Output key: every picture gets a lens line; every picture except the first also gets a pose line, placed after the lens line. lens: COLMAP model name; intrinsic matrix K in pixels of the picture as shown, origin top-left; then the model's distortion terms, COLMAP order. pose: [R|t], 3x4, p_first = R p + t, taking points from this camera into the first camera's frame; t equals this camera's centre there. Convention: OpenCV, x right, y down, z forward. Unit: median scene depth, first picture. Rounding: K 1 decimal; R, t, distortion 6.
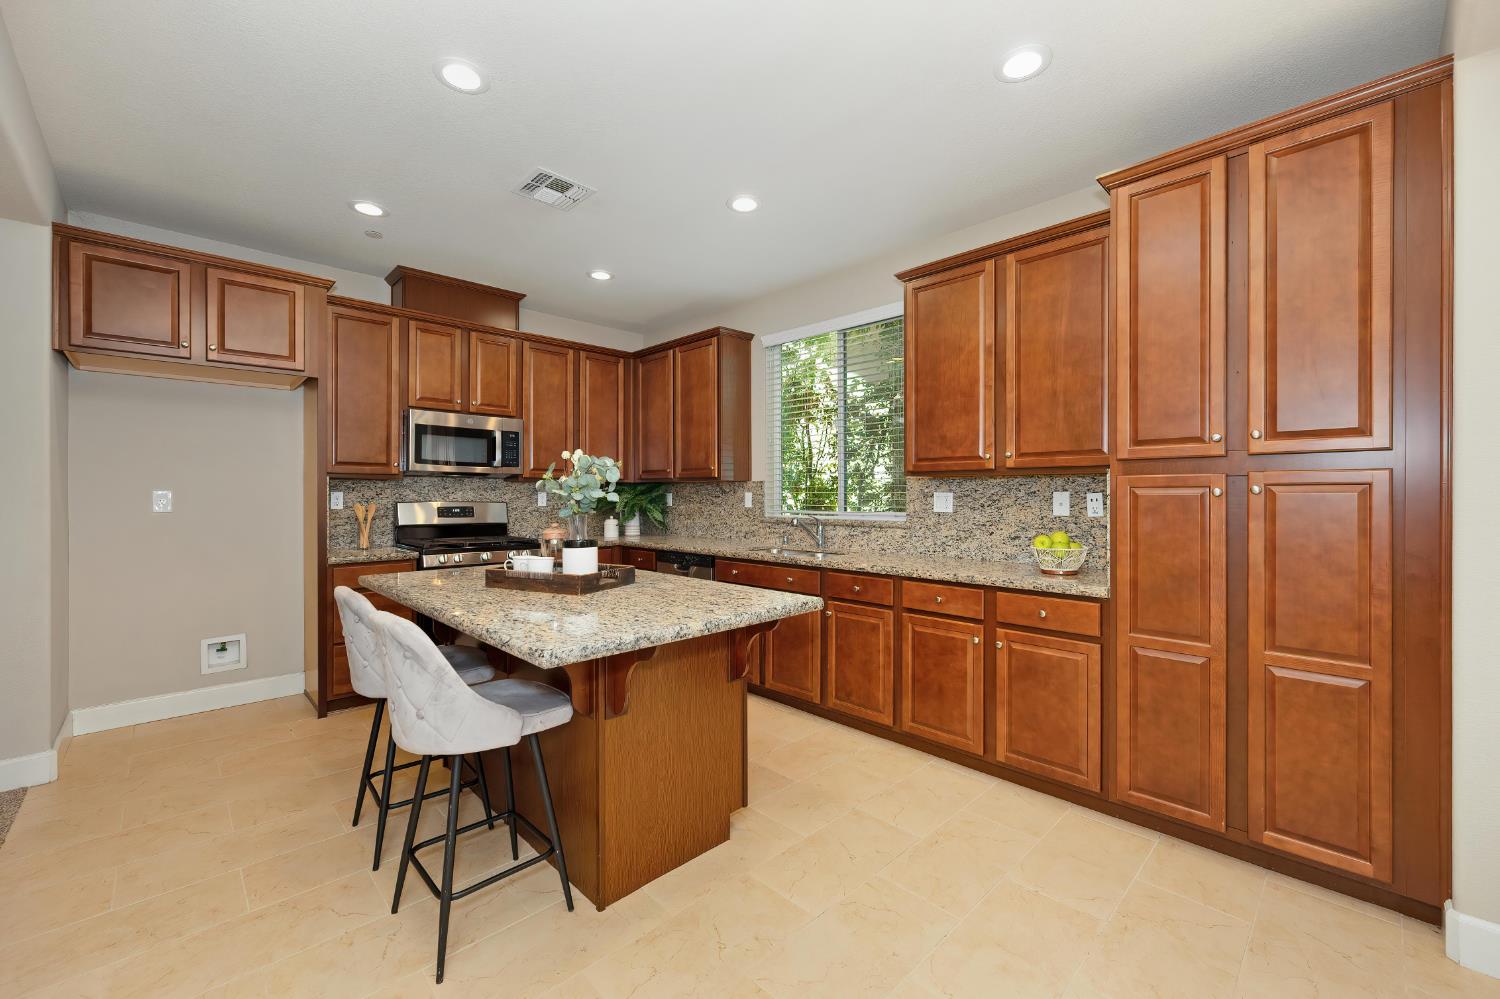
lens RADIAL K [[607.3, 0, 743.2], [0, 607.3, 496.2], [0, 0, 1]] dist [-0.000613, -0.000016]
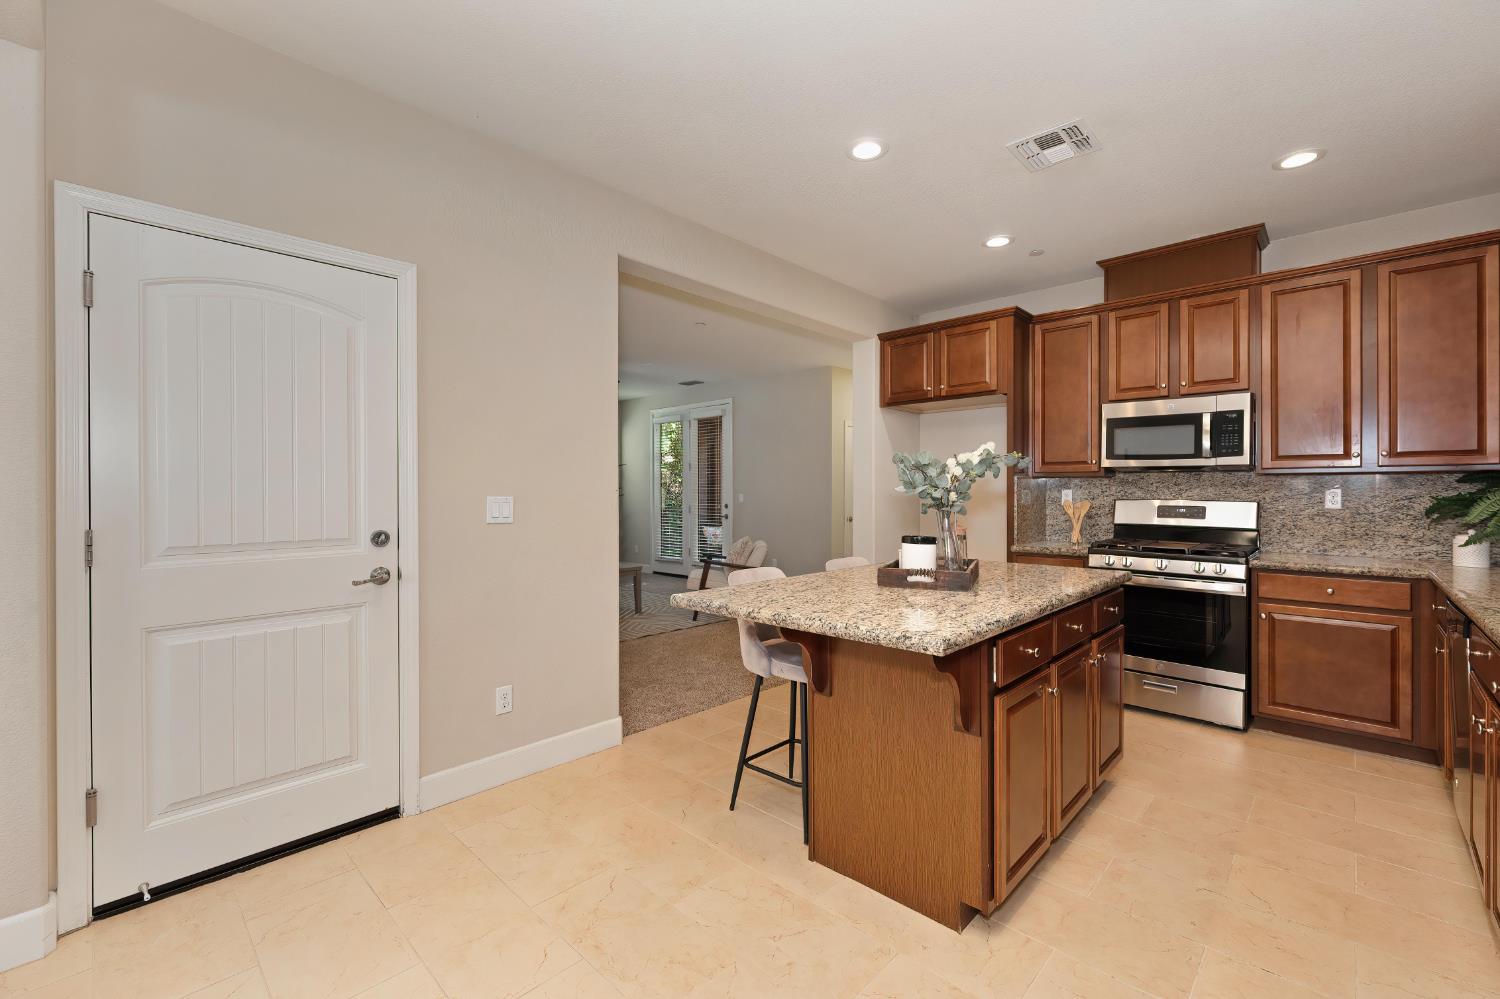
lens RADIAL K [[607.3, 0, 744.0], [0, 607.3, 495.6], [0, 0, 1]] dist [-0.000613, -0.000016]
pose [[0.049678, 0.002332, -0.998763, 0.388466], [-0.002155, 0.999995, 0.002227, 0.002541], [0.998763, 0.002041, 0.049683, 0.361736]]
